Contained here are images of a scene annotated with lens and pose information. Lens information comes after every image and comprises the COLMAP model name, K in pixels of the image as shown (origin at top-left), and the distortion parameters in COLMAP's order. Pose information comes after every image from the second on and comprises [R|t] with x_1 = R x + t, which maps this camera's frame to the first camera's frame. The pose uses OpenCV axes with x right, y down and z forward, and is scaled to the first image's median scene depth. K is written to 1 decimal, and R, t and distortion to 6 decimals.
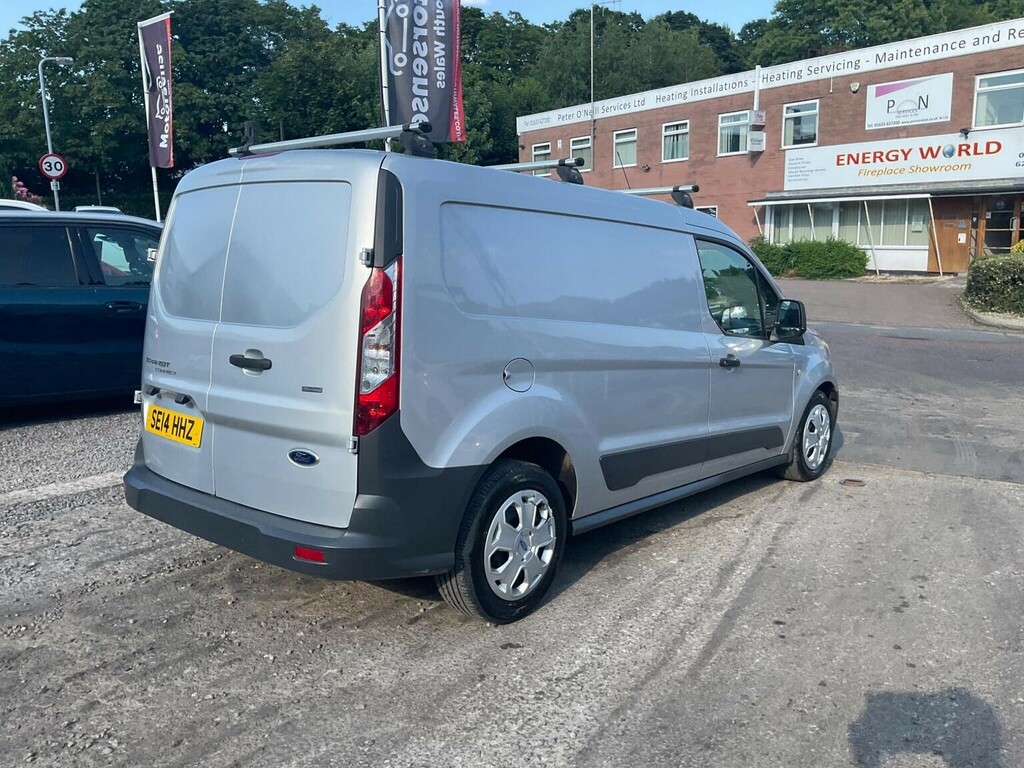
lens RADIAL K [[838.7, 0, 519.7], [0, 838.7, 387.5], [0, 0, 1]] dist [0.056445, -0.102912]
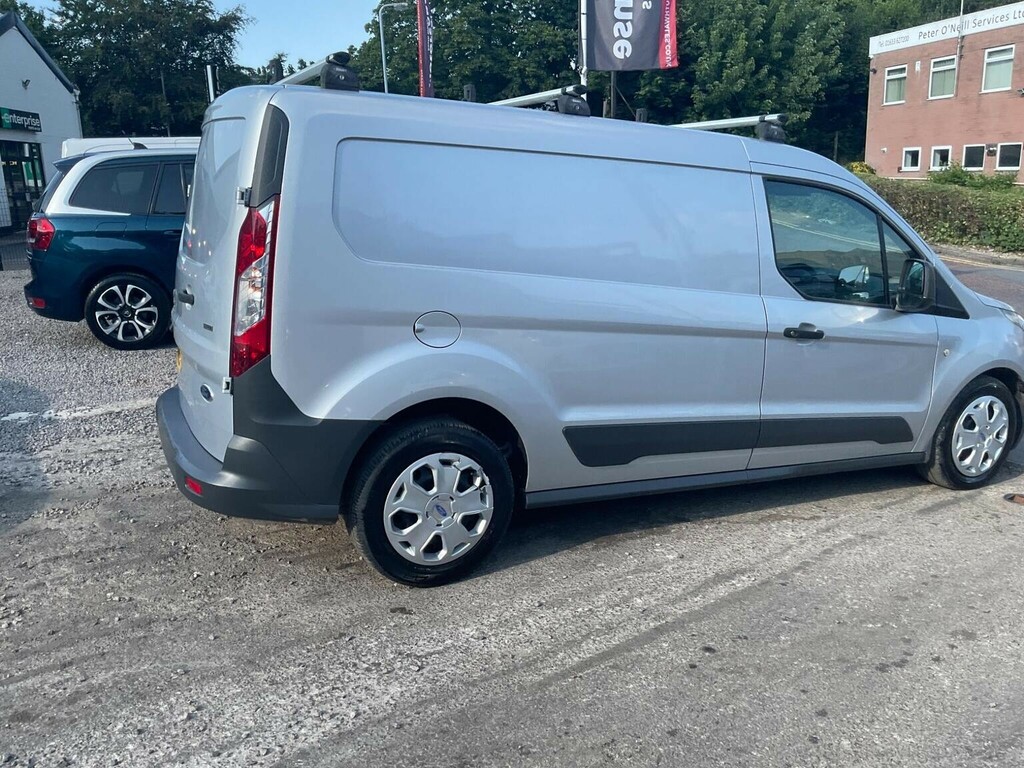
lens RADIAL K [[849.5, 0, 510.5], [0, 849.5, 387.2], [0, 0, 1]] dist [0.033955, -0.068161]
pose [[0.916515, 0.103717, -0.386320, 0.355420], [-0.076794, 0.993457, 0.084531, -0.029036], [0.392560, -0.047807, 0.918483, 0.135935]]
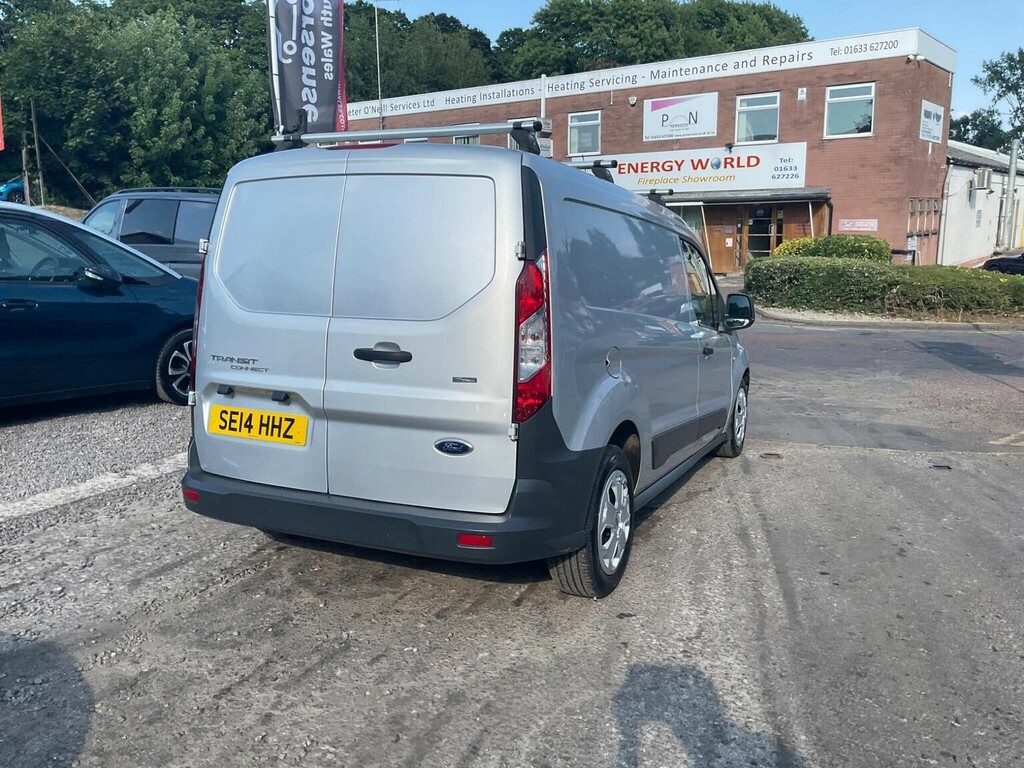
lens RADIAL K [[841.4, 0, 515.1], [0, 841.4, 389.5], [0, 0, 1]] dist [0.037627, -0.074648]
pose [[0.961874, -0.032525, 0.271553, -0.335177], [0.031705, 0.999470, 0.007406, 0.005615], [-0.271650, 0.001486, 0.962395, 0.003691]]
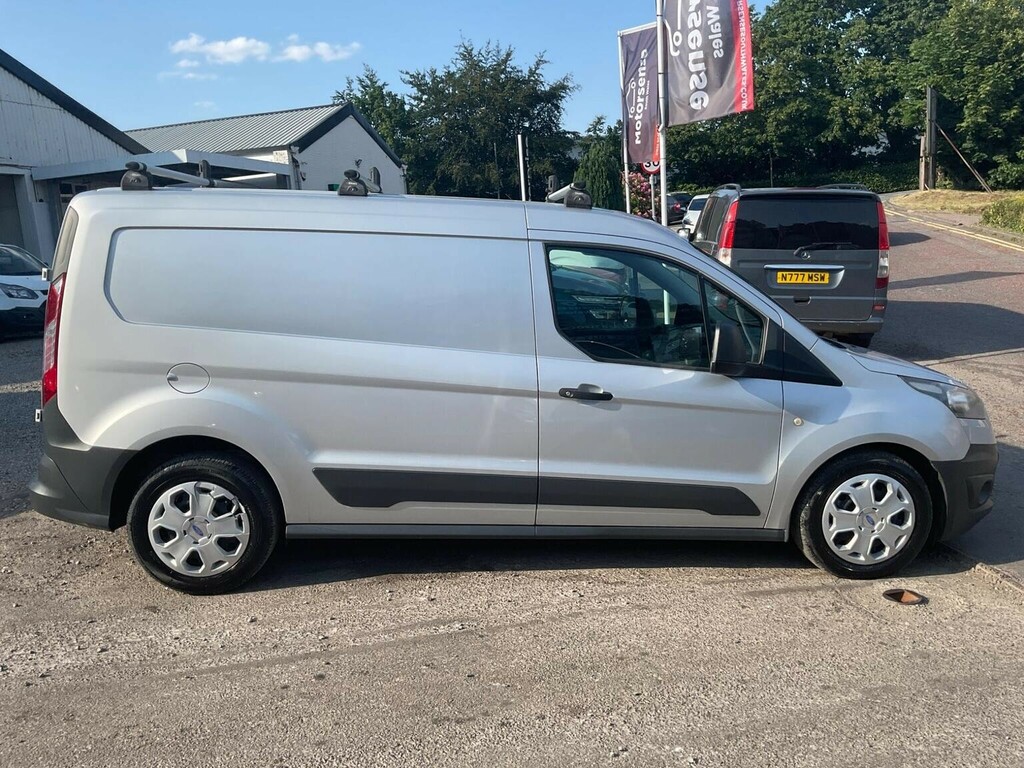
lens RADIAL K [[846.6, 0, 507.2], [0, 846.6, 386.8], [0, 0, 1]] dist [0.049471, -0.097600]
pose [[0.689089, 0.110442, -0.716211, 0.898772], [-0.093237, 0.993616, 0.063513, -0.094082], [0.718654, 0.023011, 0.694987, 0.415148]]
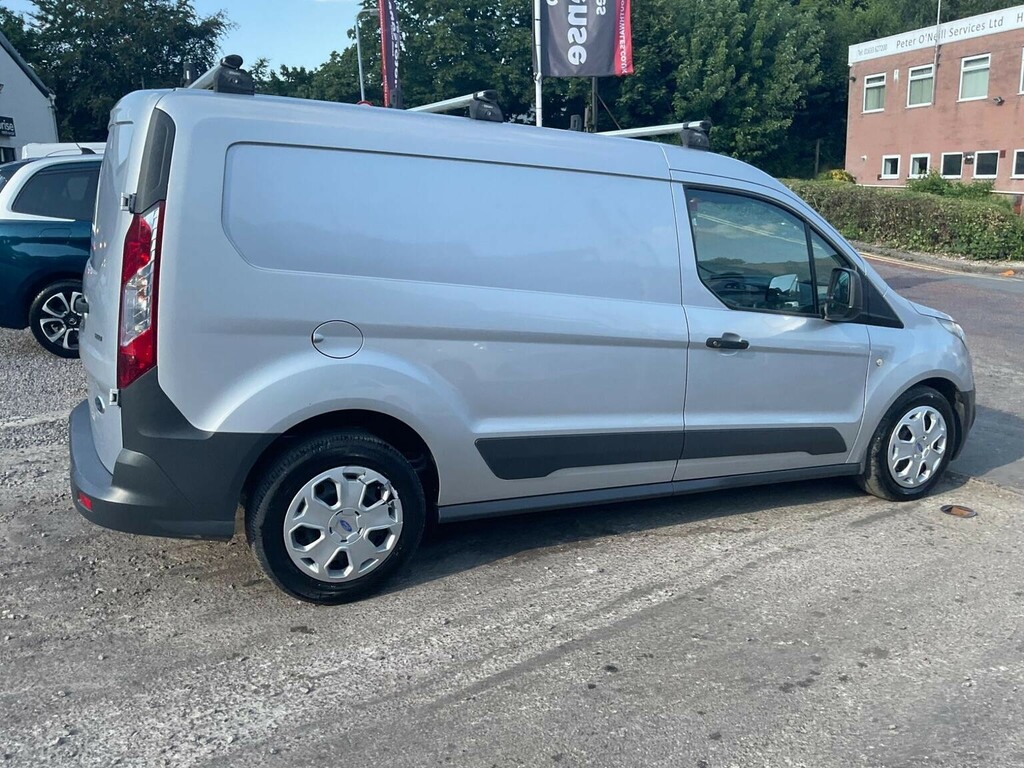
lens RADIAL K [[852.0, 0, 509.9], [0, 852.0, 386.5], [0, 0, 1]] dist [0.037906, -0.078718]
pose [[0.921735, 0.100611, -0.374541, 0.415527], [-0.078067, 0.994129, 0.074926, -0.037737], [0.379881, -0.039823, 0.924178, 0.179041]]
